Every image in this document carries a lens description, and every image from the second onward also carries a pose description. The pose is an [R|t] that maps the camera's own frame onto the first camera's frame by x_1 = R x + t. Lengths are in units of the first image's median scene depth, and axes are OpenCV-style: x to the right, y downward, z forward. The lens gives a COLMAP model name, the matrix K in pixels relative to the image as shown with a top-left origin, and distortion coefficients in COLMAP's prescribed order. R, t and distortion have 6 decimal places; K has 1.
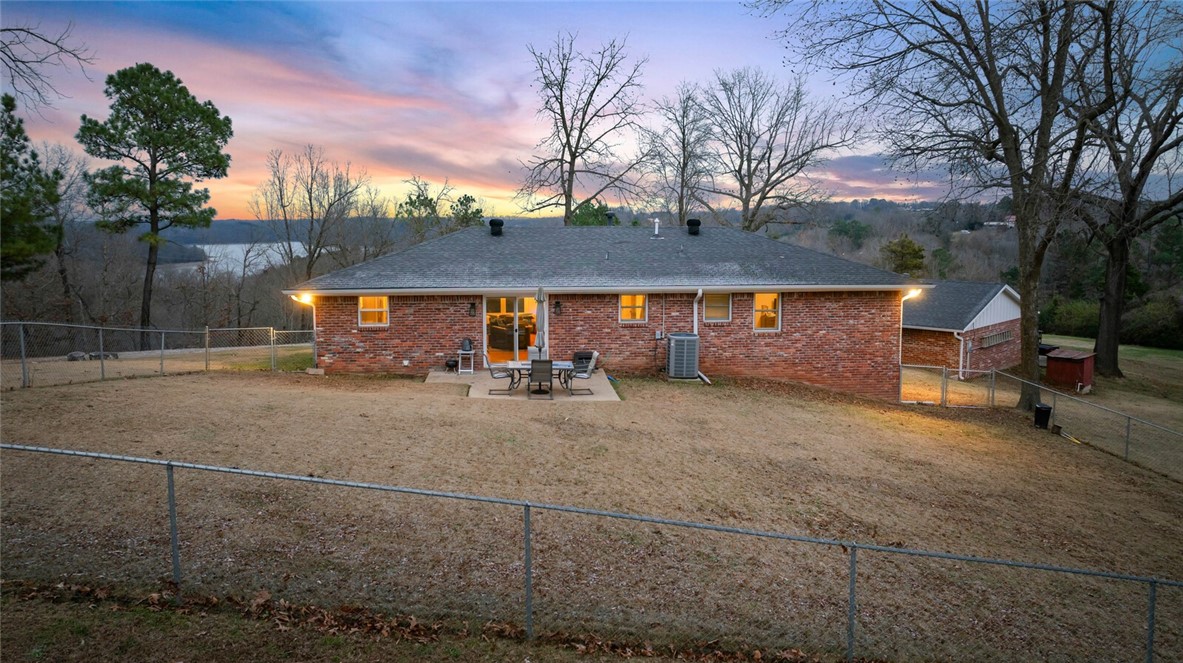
lens RADIAL K [[830.8, 0, 594.3], [0, 830.8, 337.5], [0, 0, 1]] dist [-0.014942, 0.005852]
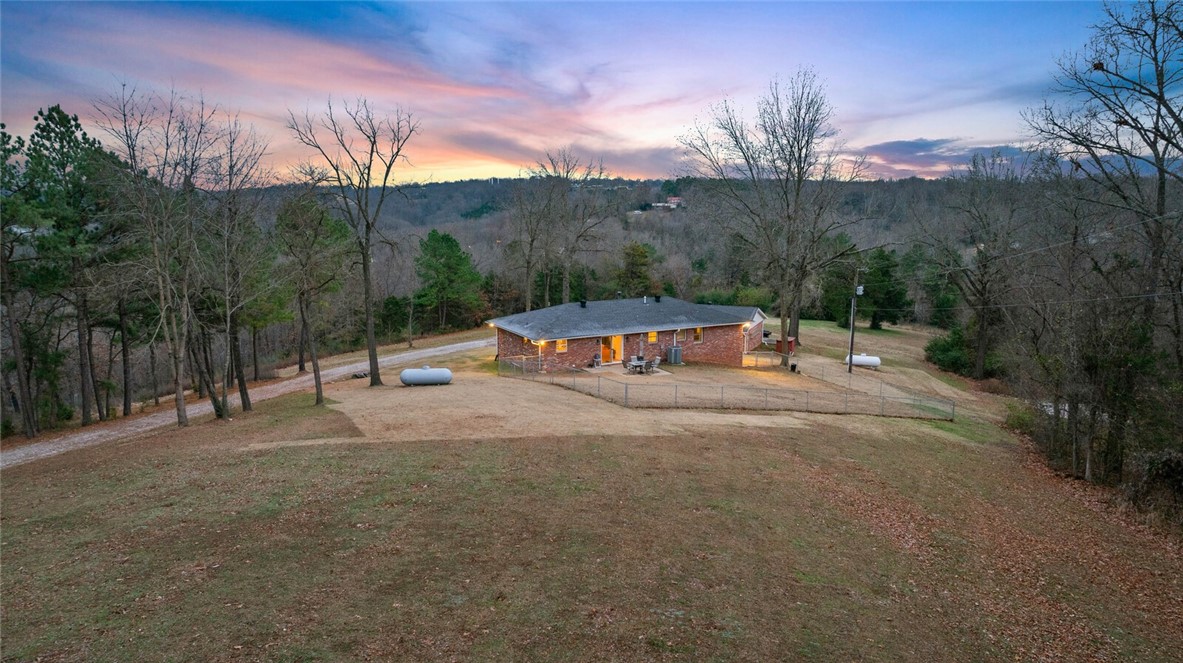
lens RADIAL K [[830.8, 0, 594.3], [0, 830.8, 337.5], [0, 0, 1]] dist [-0.014942, 0.005852]
pose [[0.926611, -0.062929, 0.370717, -1.054070], [0.049490, 0.997730, 0.045663, -0.159256], [-0.372749, -0.023965, 0.927623, -1.275679]]
